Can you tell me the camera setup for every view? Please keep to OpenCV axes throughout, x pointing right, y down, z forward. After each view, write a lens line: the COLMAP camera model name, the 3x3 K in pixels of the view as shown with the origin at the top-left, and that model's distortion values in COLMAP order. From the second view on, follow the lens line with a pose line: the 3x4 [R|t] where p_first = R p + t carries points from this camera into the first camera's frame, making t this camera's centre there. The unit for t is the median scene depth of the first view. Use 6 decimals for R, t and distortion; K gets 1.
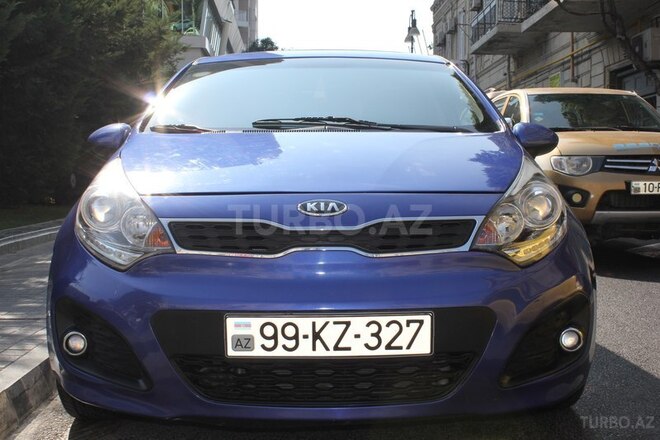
lens RADIAL K [[869.7, 0, 330.0], [0, 869.7, 220.0], [0, 0, 1]] dist [-0.036477, -0.016844]
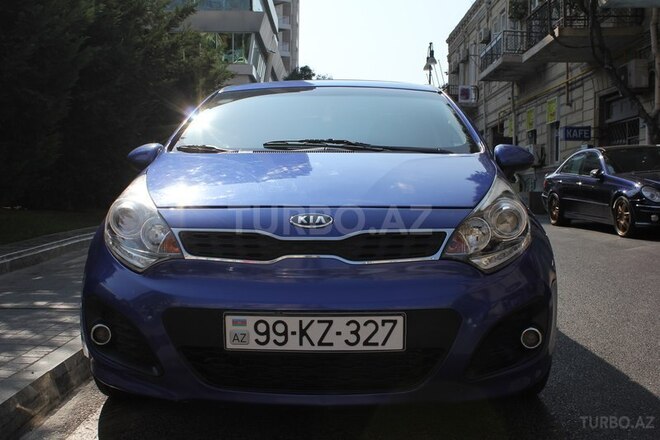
lens RADIAL K [[750.5, 0, 330.0], [0, 750.5, 220.0], [0, 0, 1]] dist [-0.105813, 0.172401]
pose [[0.999118, 0.009687, -0.040854, 0.049051], [-0.009808, 0.999948, -0.002765, -0.010780], [0.040825, 0.003163, 0.999161, 0.011456]]
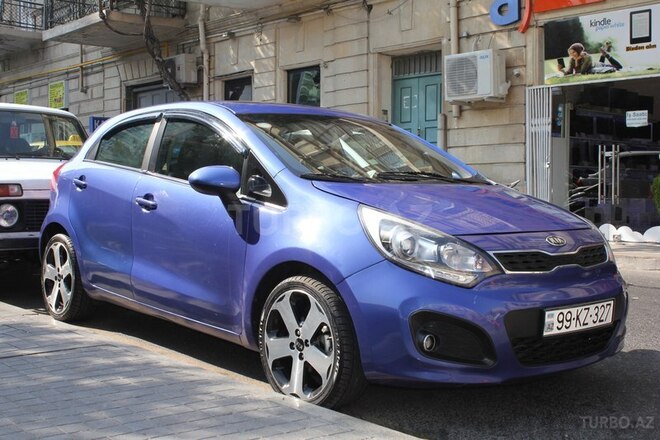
lens RADIAL K [[884.0, 0, 330.0], [0, 884.0, 220.0], [0, 0, 1]] dist [-0.004961, -0.023520]
pose [[0.768114, -0.020446, 0.639986, -1.223301], [0.019713, 0.999771, 0.008280, -0.065967], [-0.640009, 0.006256, 0.768342, -0.004749]]
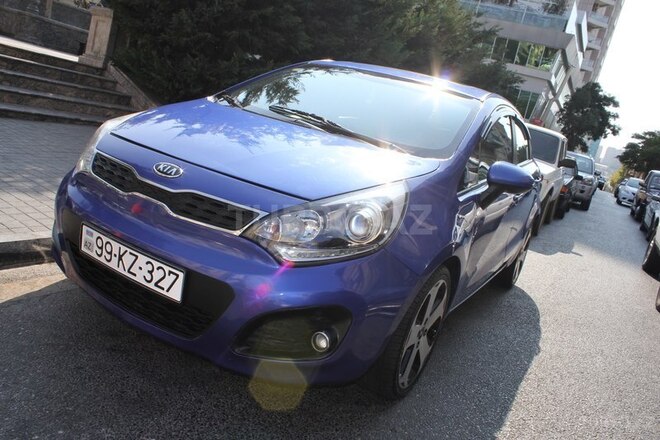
lens RADIAL K [[507.1, 0, 327.6], [0, 507.1, 203.5], [0, 0, 1]] dist [0.032413, 0.001386]
pose [[0.822457, 0.291719, -0.488329, 0.517223], [-0.260177, 0.956343, 0.133105, -0.116990], [0.505839, 0.017579, 0.862449, 0.390803]]
